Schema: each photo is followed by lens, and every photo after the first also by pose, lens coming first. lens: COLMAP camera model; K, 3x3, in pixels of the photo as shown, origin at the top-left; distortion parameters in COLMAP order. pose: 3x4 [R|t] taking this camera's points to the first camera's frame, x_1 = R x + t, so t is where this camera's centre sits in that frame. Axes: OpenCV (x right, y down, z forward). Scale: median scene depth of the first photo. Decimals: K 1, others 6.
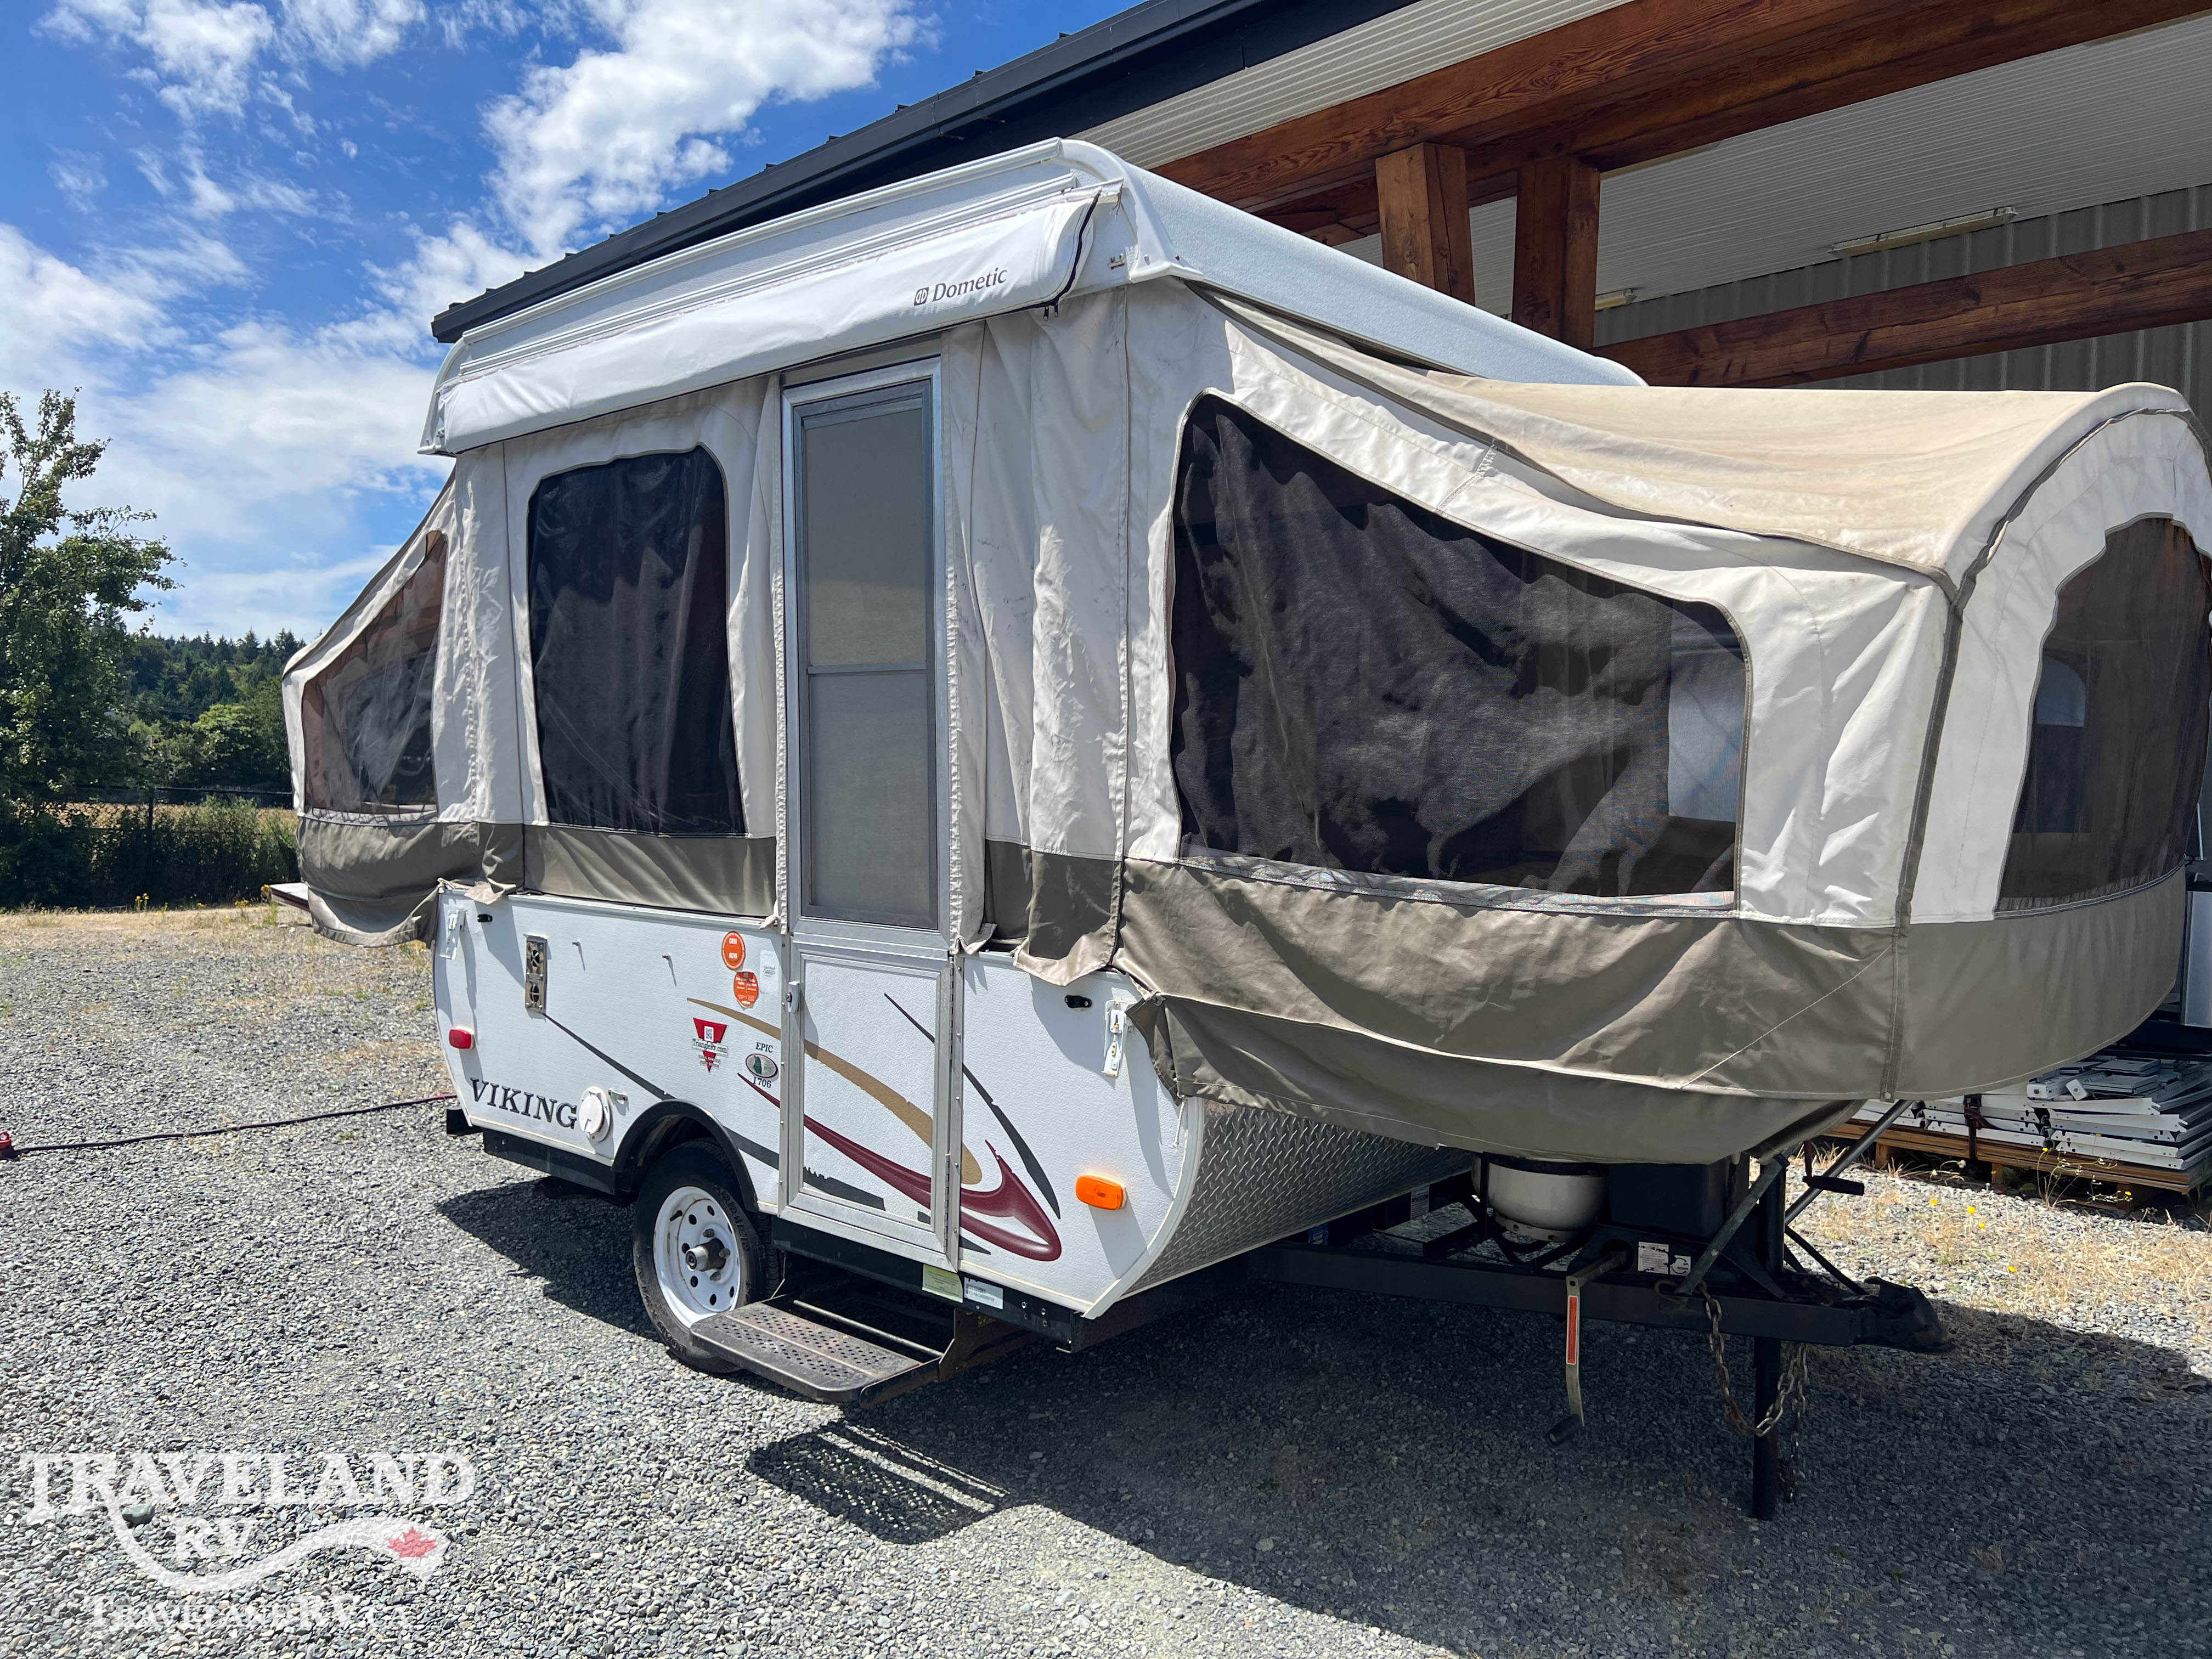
lens RADIAL K [[1669.7, 0, 1107.9], [0, 1669.7, 814.3], [0, 0, 1]] dist [0.039323, -0.020409]
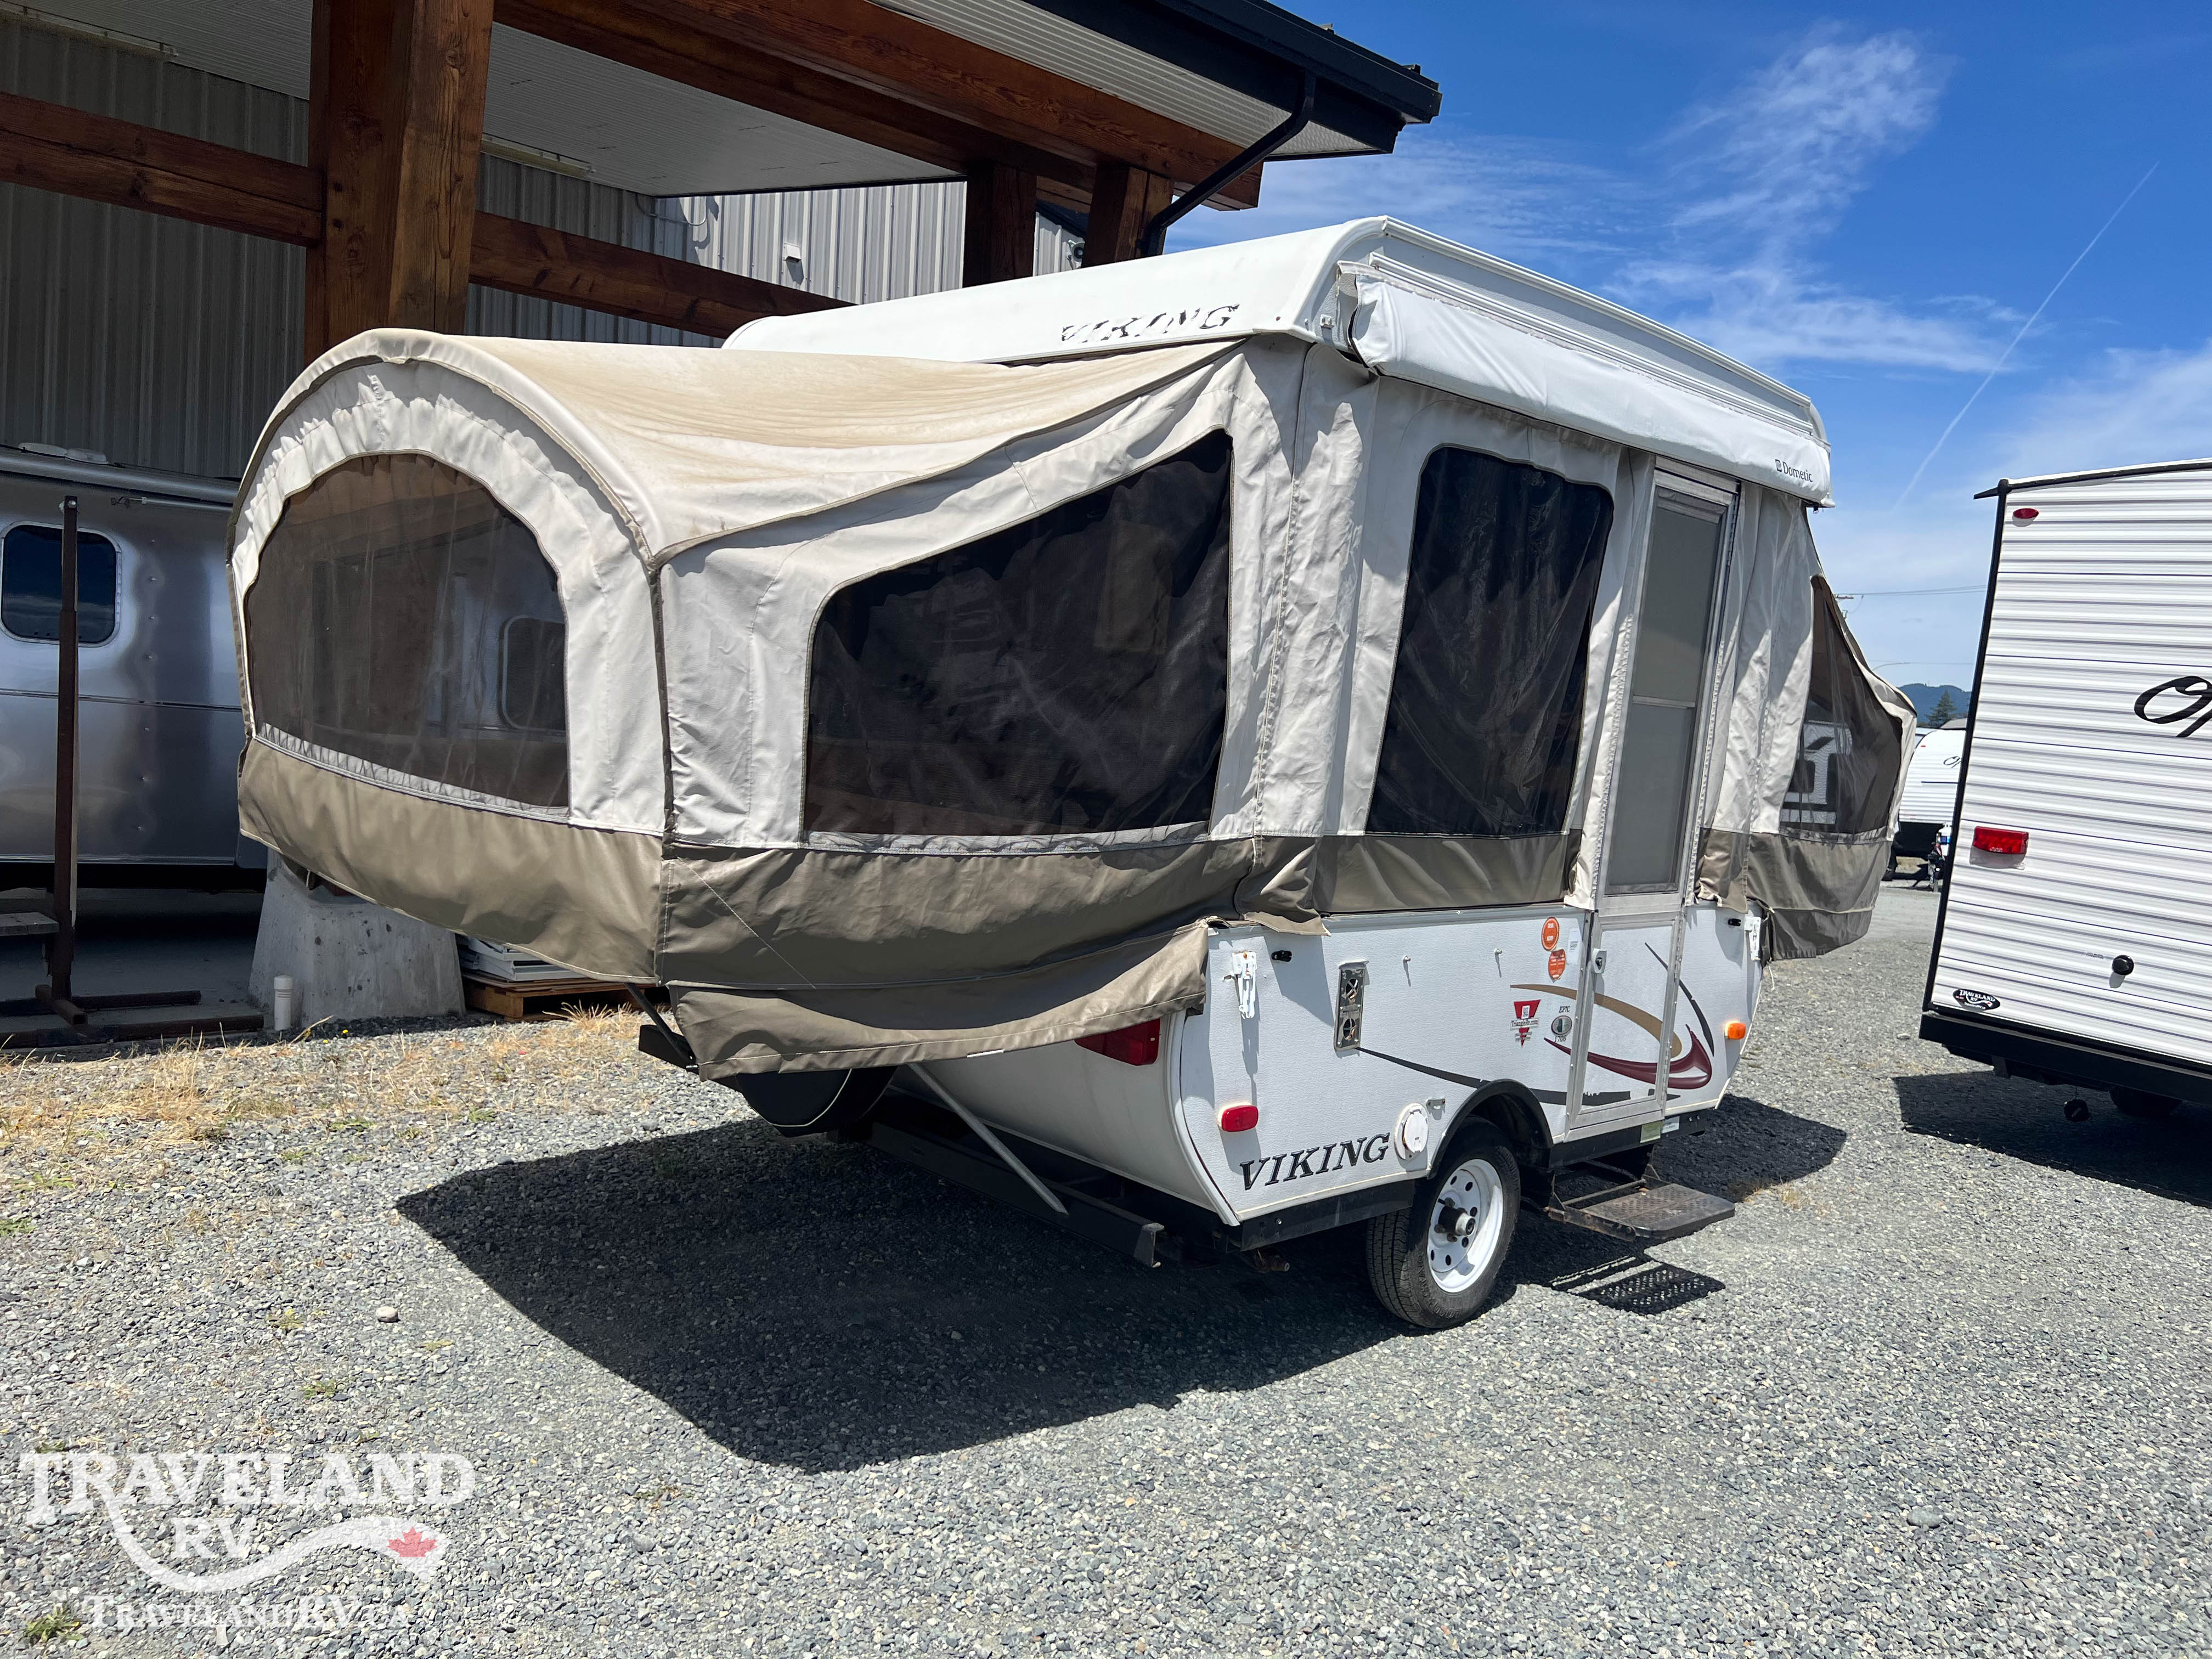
lens RADIAL K [[1669.7, 0, 1108.1], [0, 1669.7, 832.0], [0, 0, 1]] dist [0.039323, -0.020409]
pose [[0.071137, -0.083352, 0.993978, -1.395238], [-0.046357, 0.995149, 0.086768, -0.074402], [-0.996389, -0.052251, 0.066928, 1.242305]]
